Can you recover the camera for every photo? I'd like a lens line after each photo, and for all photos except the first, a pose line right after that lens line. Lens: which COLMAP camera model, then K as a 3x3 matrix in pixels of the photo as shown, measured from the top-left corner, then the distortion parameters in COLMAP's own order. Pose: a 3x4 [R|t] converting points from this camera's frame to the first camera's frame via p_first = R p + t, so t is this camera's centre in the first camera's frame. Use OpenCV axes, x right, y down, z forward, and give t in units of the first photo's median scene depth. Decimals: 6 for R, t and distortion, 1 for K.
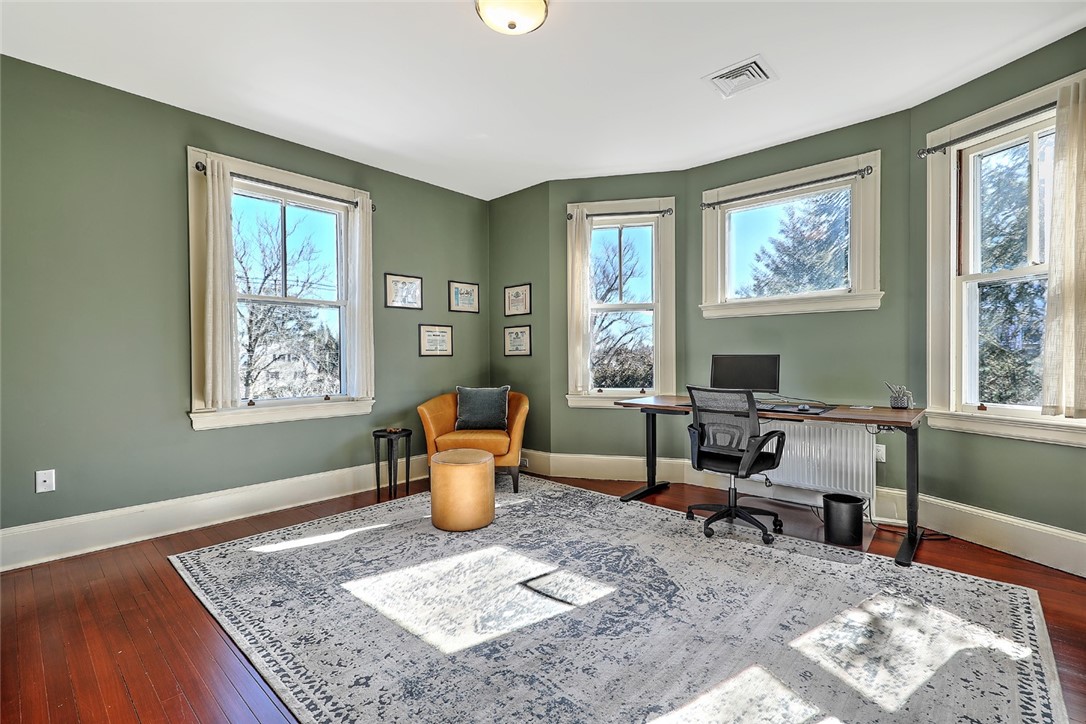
lens RADIAL K [[487.3, 0, 541.7], [0, 487.3, 361.3], [0, 0, 1]] dist [0.012136, -0.003484]
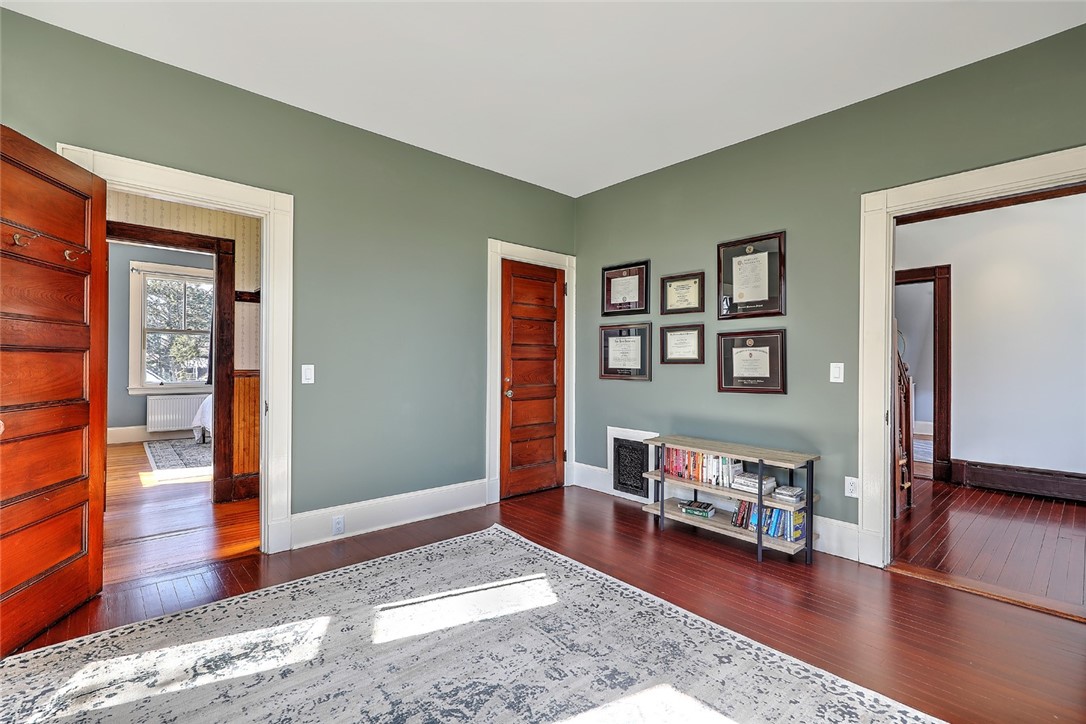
lens RADIAL K [[487.3, 0, 543.6], [0, 487.3, 361.9], [0, 0, 1]] dist [0.012136, -0.003484]
pose [[-0.995156, 0.002927, 0.098266, -0.062382], [0.003459, 0.999980, 0.005240, -0.029065], [-0.098249, 0.005554, -0.995146, 1.961517]]
